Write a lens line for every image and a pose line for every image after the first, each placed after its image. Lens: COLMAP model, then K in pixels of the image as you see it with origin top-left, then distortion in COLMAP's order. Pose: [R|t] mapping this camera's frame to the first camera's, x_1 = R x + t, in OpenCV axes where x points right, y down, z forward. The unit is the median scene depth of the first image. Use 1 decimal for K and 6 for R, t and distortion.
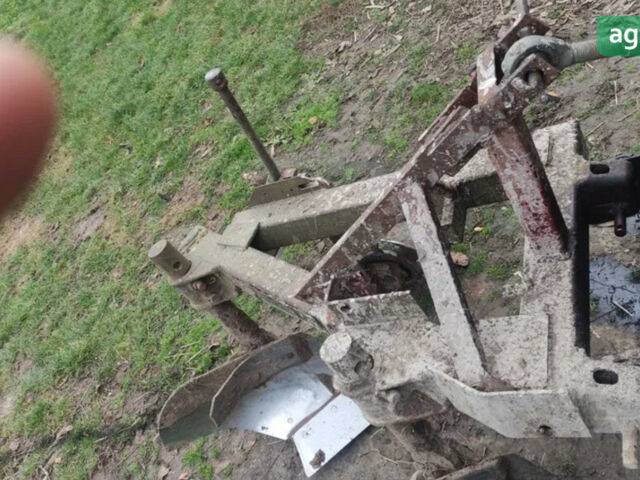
lens RADIAL K [[650.3, 0, 320.0], [0, 650.3, 240.0], [0, 0, 1]] dist [0.105637, -0.187746]
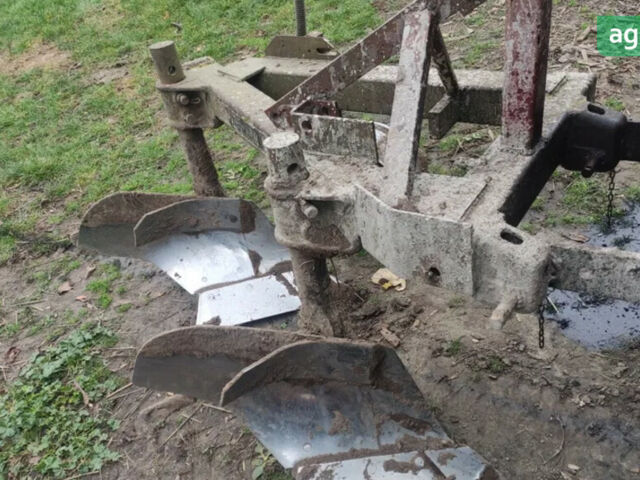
lens RADIAL K [[650.3, 0, 320.0], [0, 650.3, 240.0], [0, 0, 1]] dist [0.105637, -0.187746]
pose [[0.896764, 0.442472, 0.005700, 0.093410], [-0.442154, 0.896486, -0.028514, 0.203330], [-0.017727, 0.023050, 0.999577, 0.007967]]
